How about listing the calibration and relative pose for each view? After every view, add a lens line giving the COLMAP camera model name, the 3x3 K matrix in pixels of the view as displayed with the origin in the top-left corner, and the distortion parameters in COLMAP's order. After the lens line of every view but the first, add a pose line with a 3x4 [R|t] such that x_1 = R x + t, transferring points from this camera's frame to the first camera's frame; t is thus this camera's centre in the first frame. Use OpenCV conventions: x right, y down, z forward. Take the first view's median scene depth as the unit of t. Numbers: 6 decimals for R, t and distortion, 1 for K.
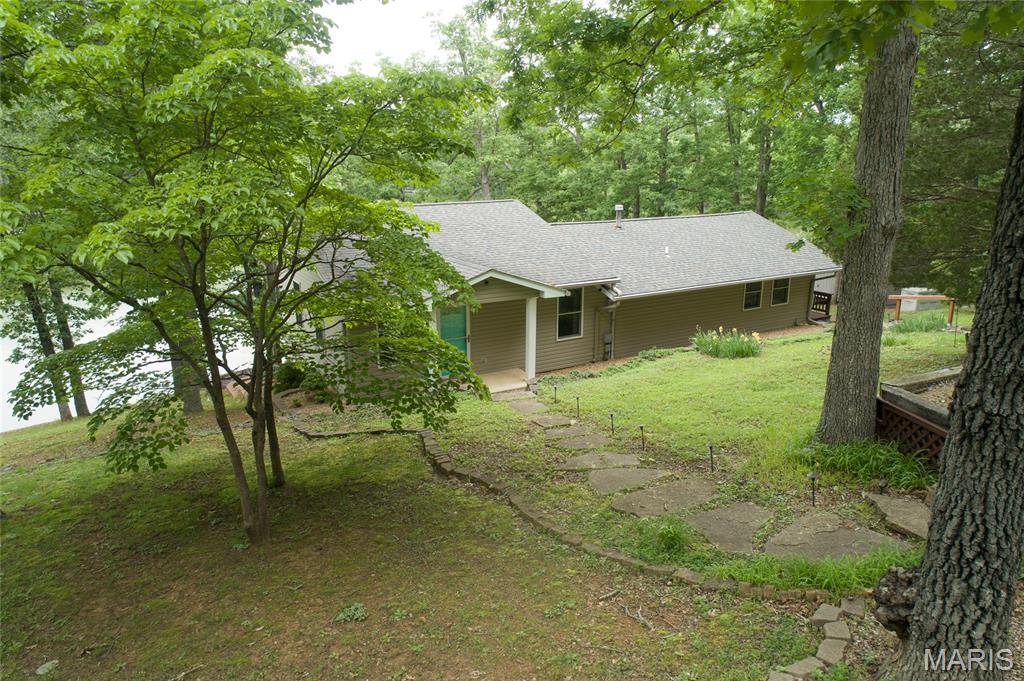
lens RADIAL K [[680.8, 0, 512.0], [0, 680.8, 340.5], [0, 0, 1]] dist [-0.004429, -0.000874]
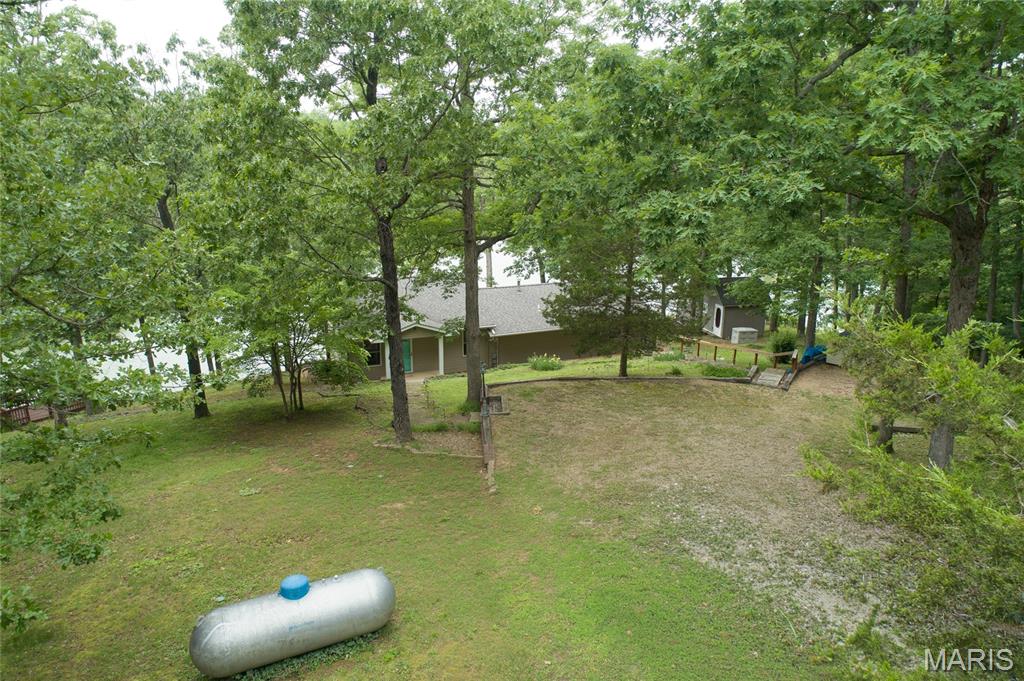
lens RADIAL K [[680.8, 0, 512.0], [0, 680.8, 340.5], [0, 0, 1]] dist [-0.004429, -0.000874]
pose [[0.990179, 0.043792, -0.132767, 0.650667], [-0.042402, 0.999012, 0.013282, -0.108893], [0.133218, -0.007522, 0.991058, -1.237086]]
